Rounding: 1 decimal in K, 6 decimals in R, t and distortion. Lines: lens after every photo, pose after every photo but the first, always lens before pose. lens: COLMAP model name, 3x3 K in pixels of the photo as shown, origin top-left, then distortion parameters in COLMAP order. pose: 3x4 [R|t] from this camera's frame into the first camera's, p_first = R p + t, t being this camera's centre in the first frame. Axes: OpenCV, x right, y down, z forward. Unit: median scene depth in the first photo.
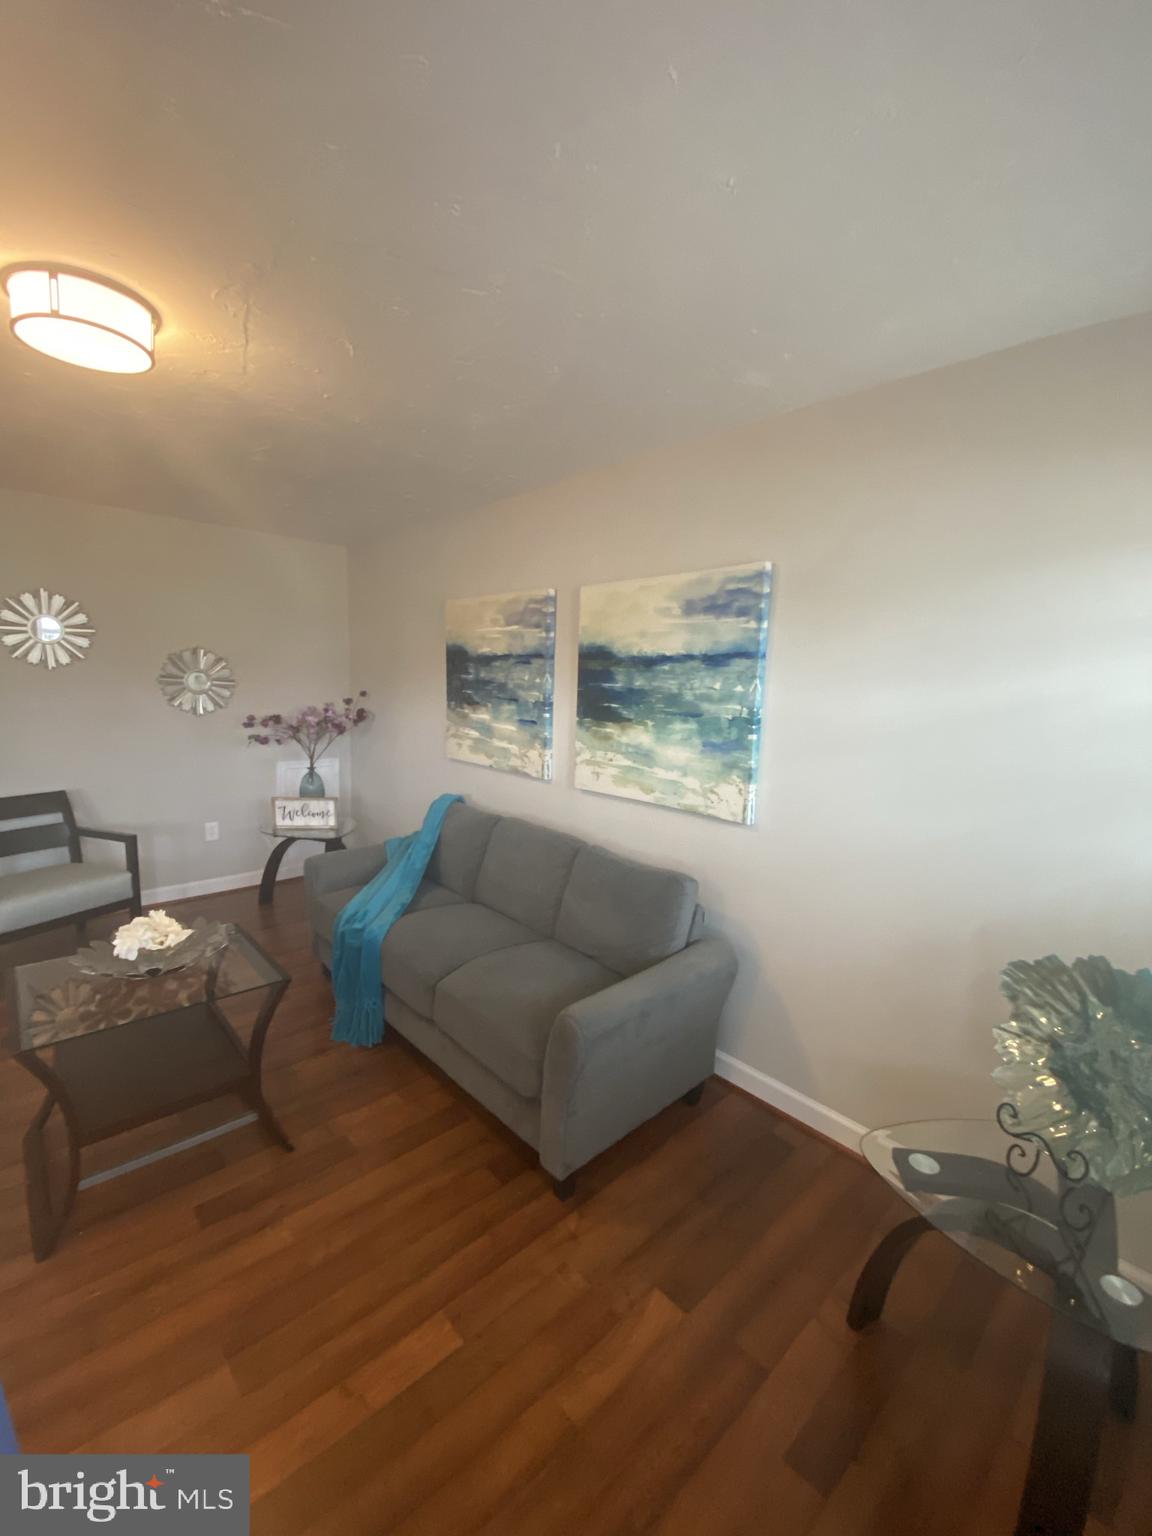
lens RADIAL K [[625.3, 0, 575.5], [0, 625.3, 758.8], [0, 0, 1]] dist [-0.007077, -0.000965]
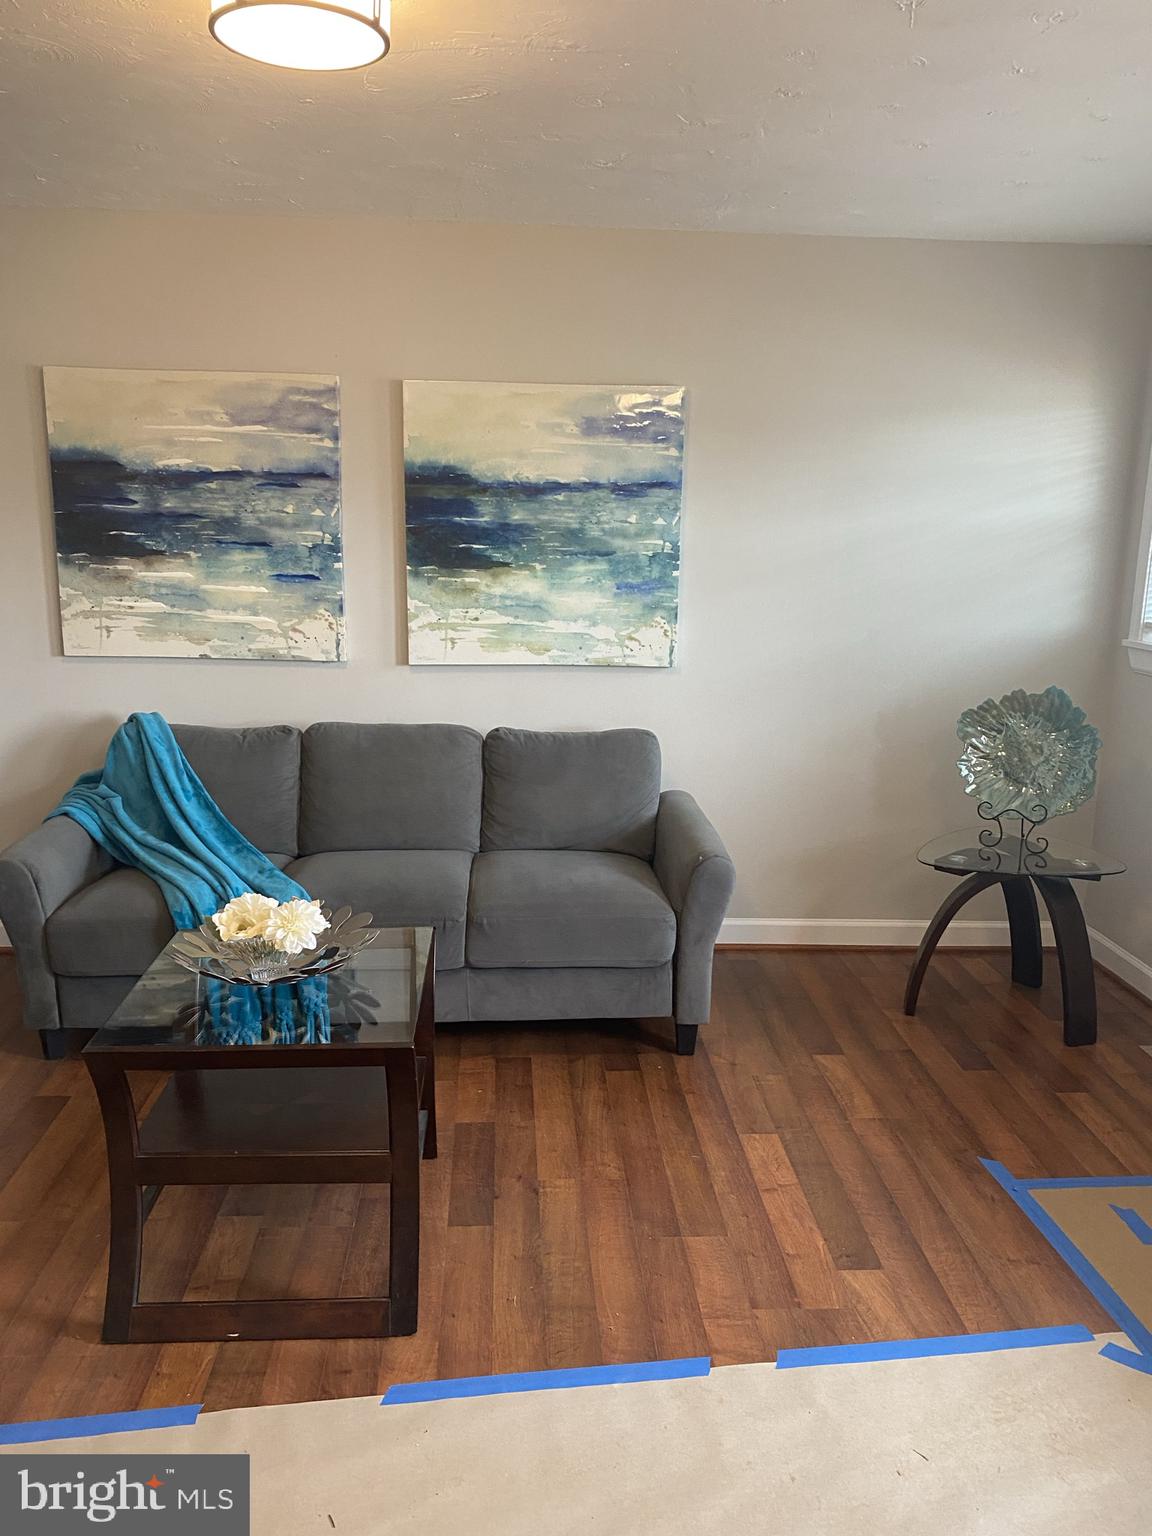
lens RADIAL K [[1153.0, 0, 575.7], [0, 1153.0, 771.7], [0, 0, 1]] dist [0.005100, -0.007435]
pose [[0.629025, -0.170050, 0.758558, -1.052192], [0.098434, 0.985351, 0.139266, 0.002169], [-0.771128, -0.012934, 0.636549, 0.000845]]
